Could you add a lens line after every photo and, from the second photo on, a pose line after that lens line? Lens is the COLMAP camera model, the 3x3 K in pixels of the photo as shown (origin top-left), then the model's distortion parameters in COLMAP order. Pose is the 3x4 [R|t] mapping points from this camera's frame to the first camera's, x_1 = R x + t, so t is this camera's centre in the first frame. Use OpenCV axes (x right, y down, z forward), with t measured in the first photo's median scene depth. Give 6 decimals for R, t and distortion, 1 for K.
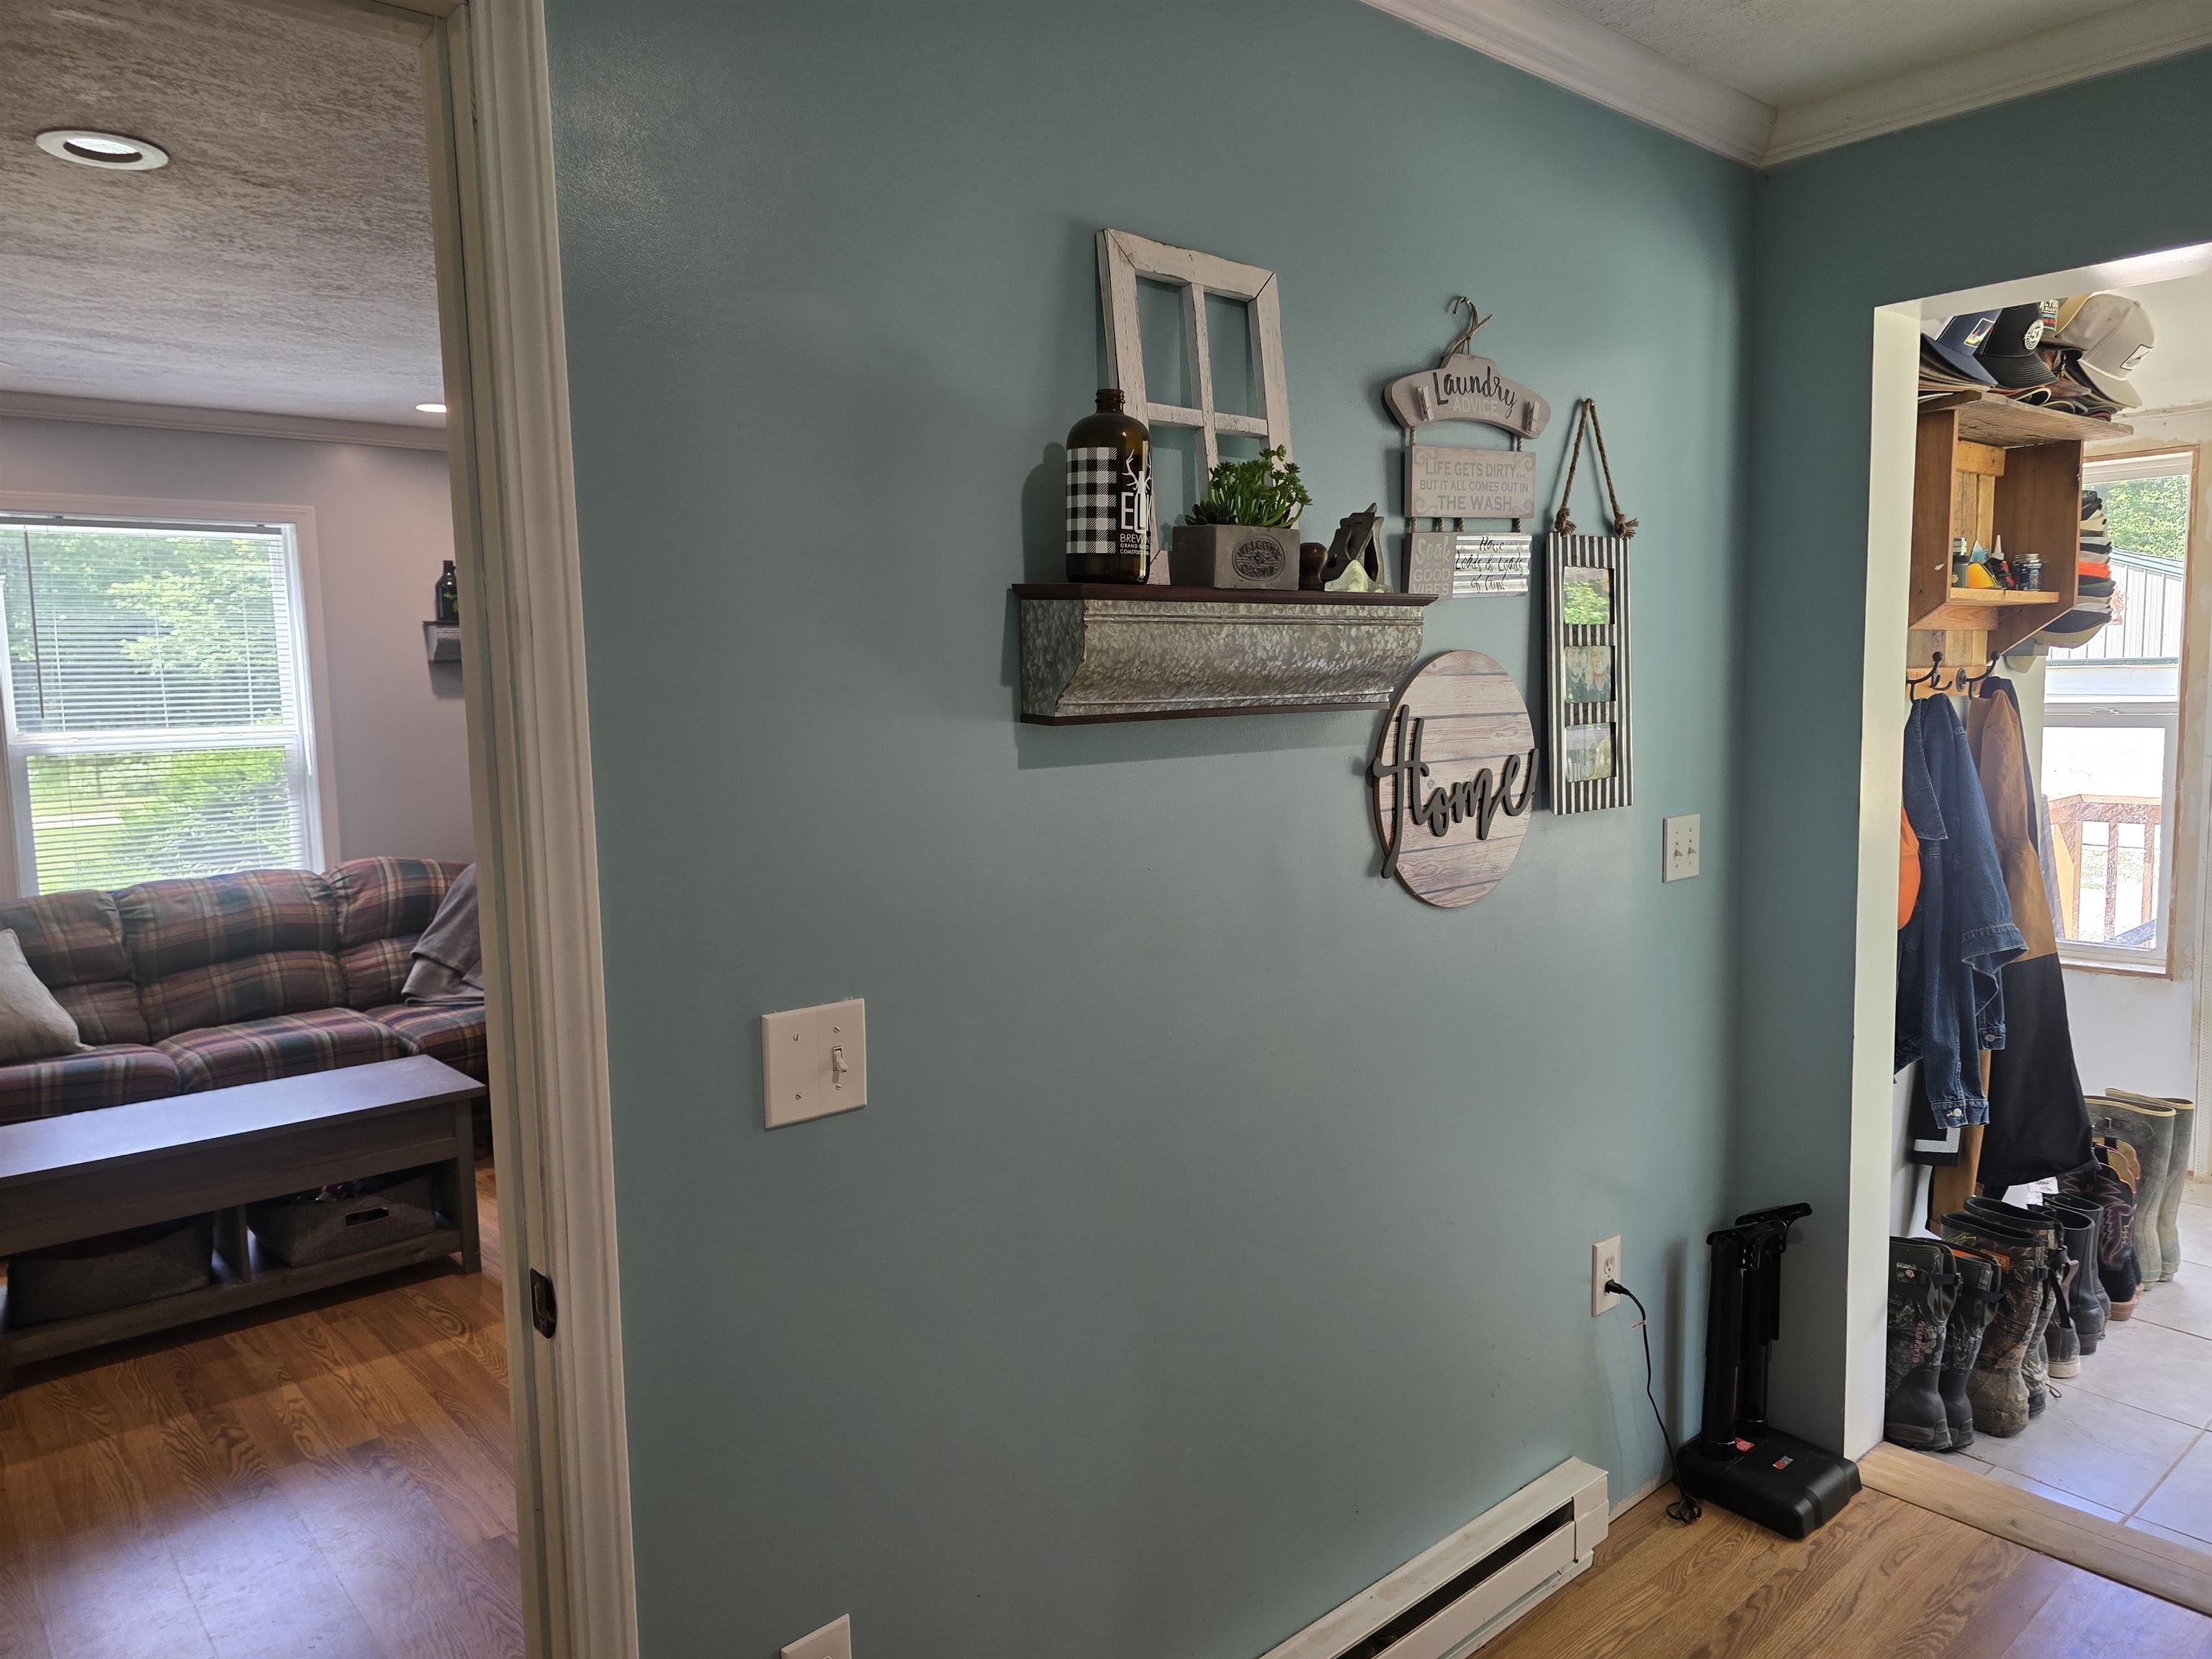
lens RADIAL K [[1487.8, 0, 1108.3], [0, 1487.8, 835.0], [0, 0, 1]] dist [0.028234, 0.000540]
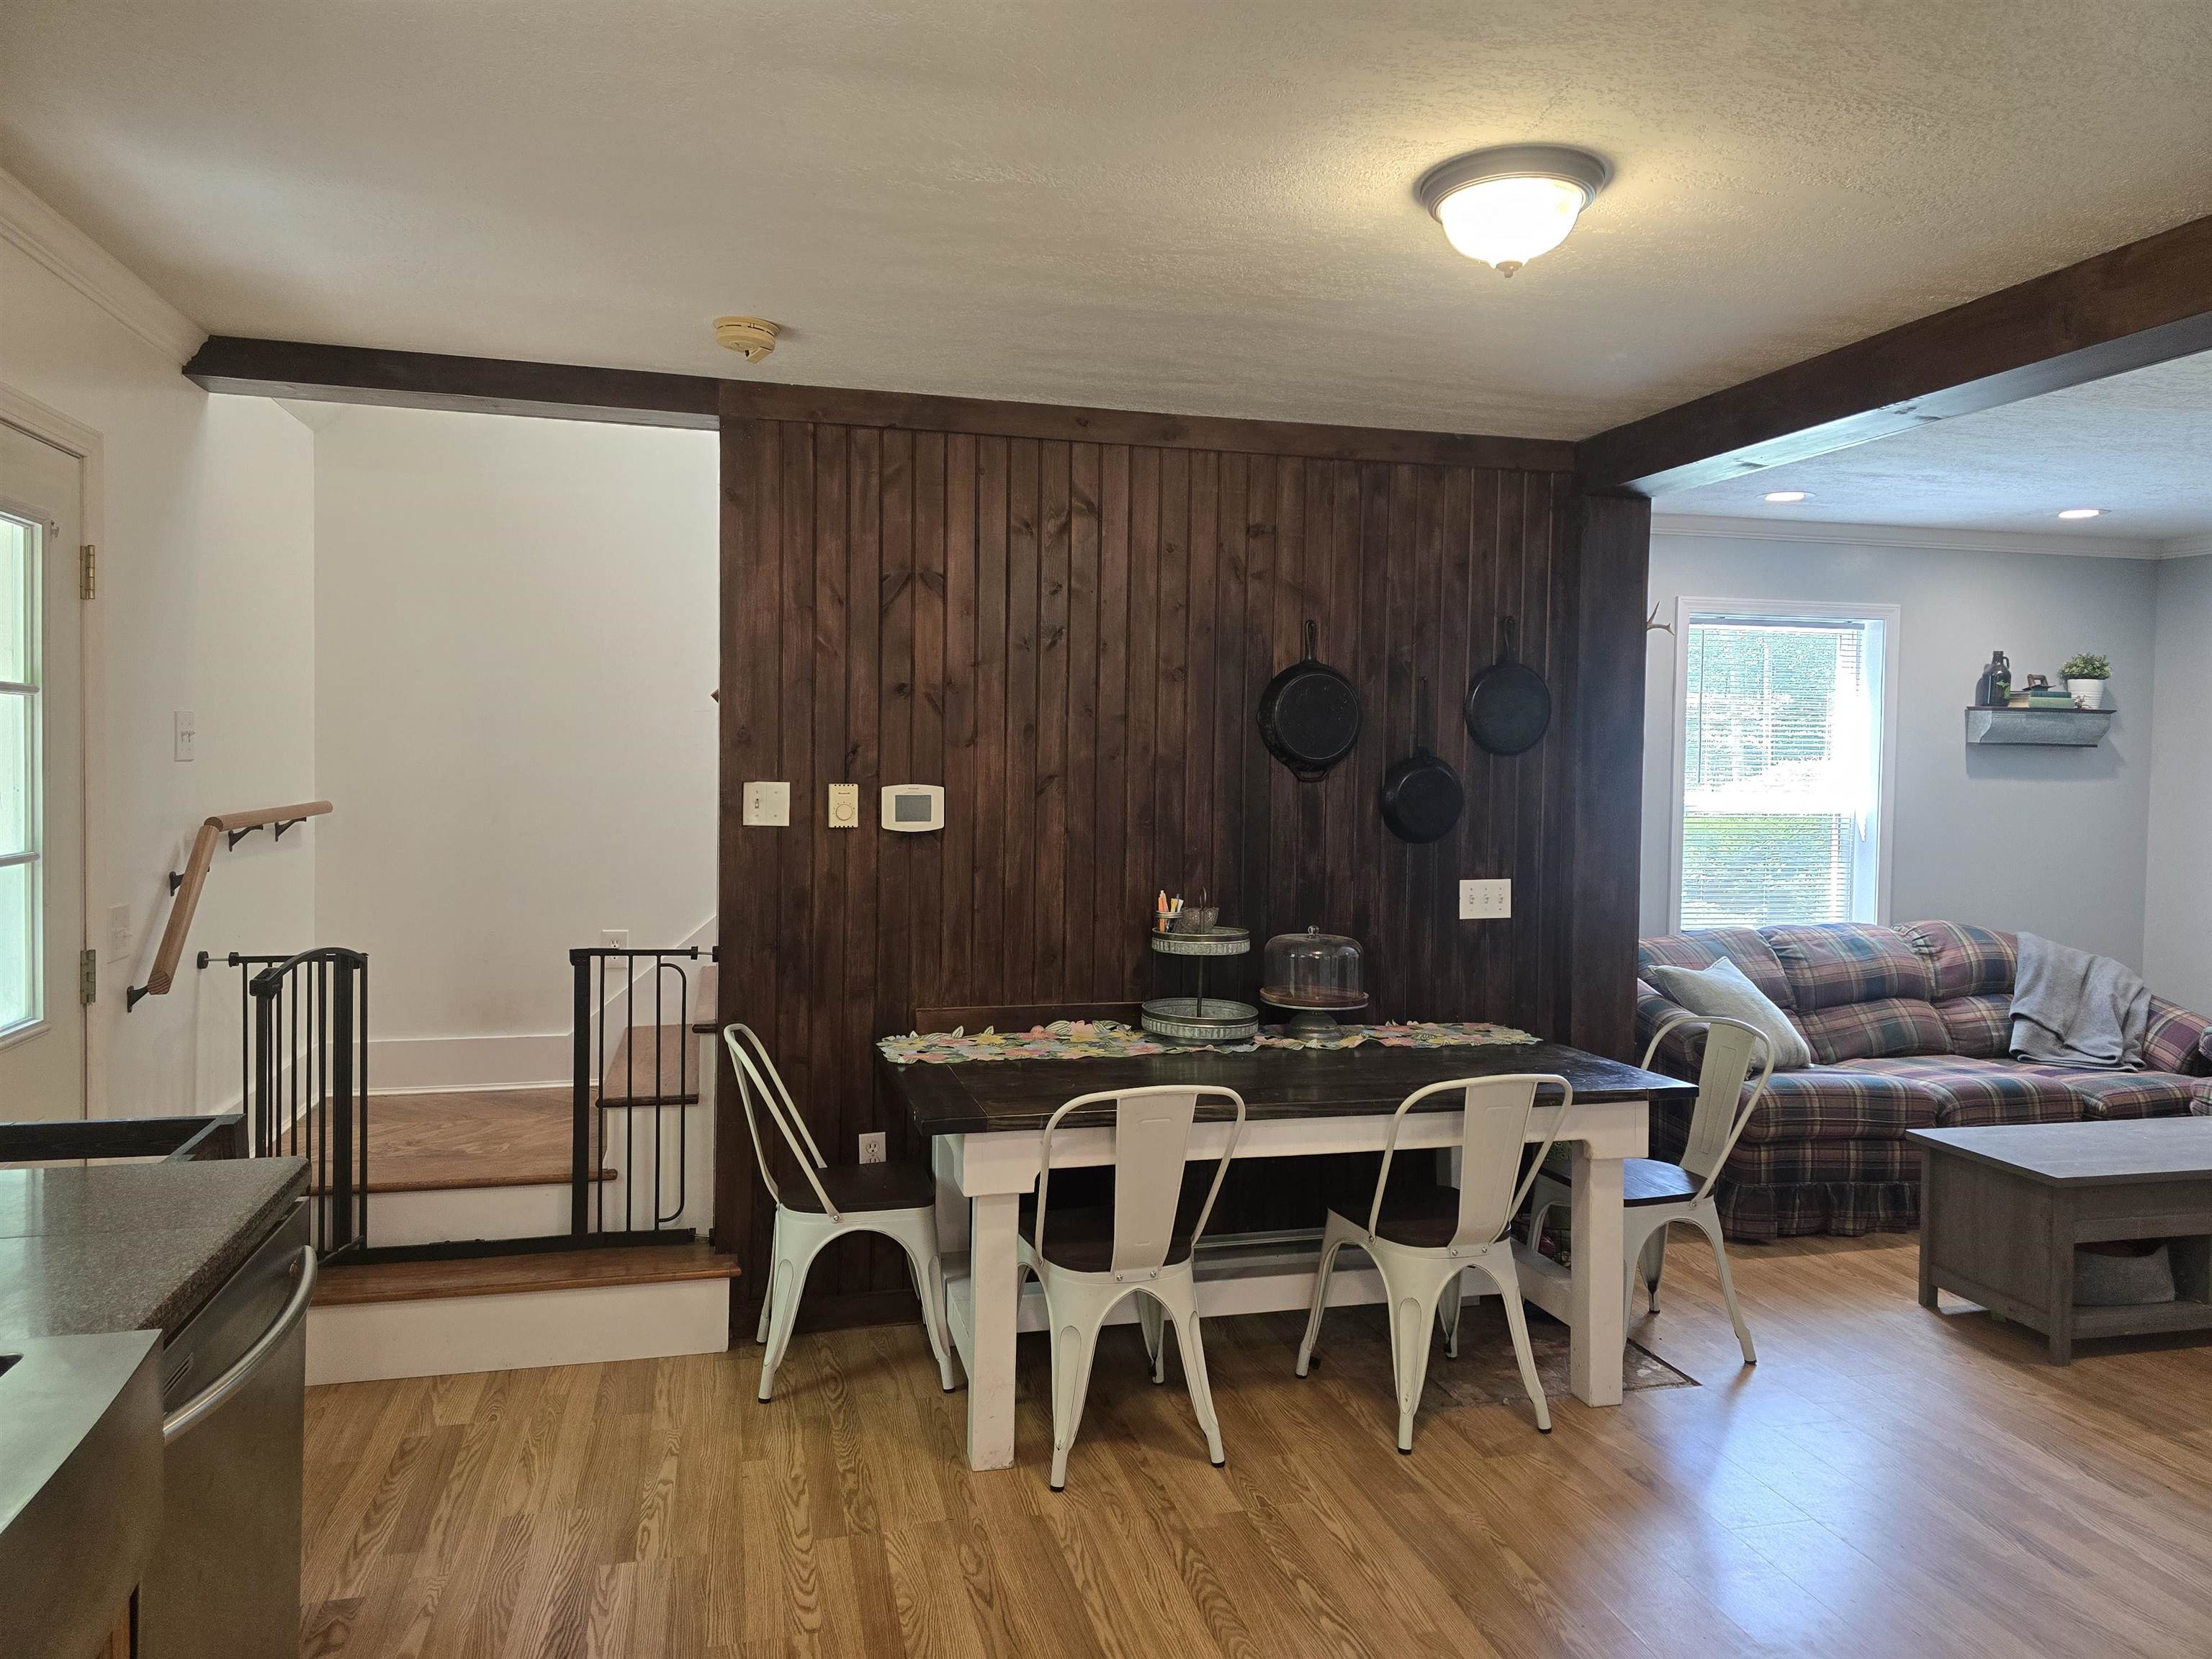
lens RADIAL K [[1487.8, 0, 1105.2], [0, 1487.8, 816.3], [0, 0, 1]] dist [0.028234, 0.000540]
pose [[0.893230, 0.056707, -0.446009, -0.592915], [-0.083201, 0.995729, -0.040028, 0.036592], [0.441834, 0.072863, 0.894133, -0.276602]]
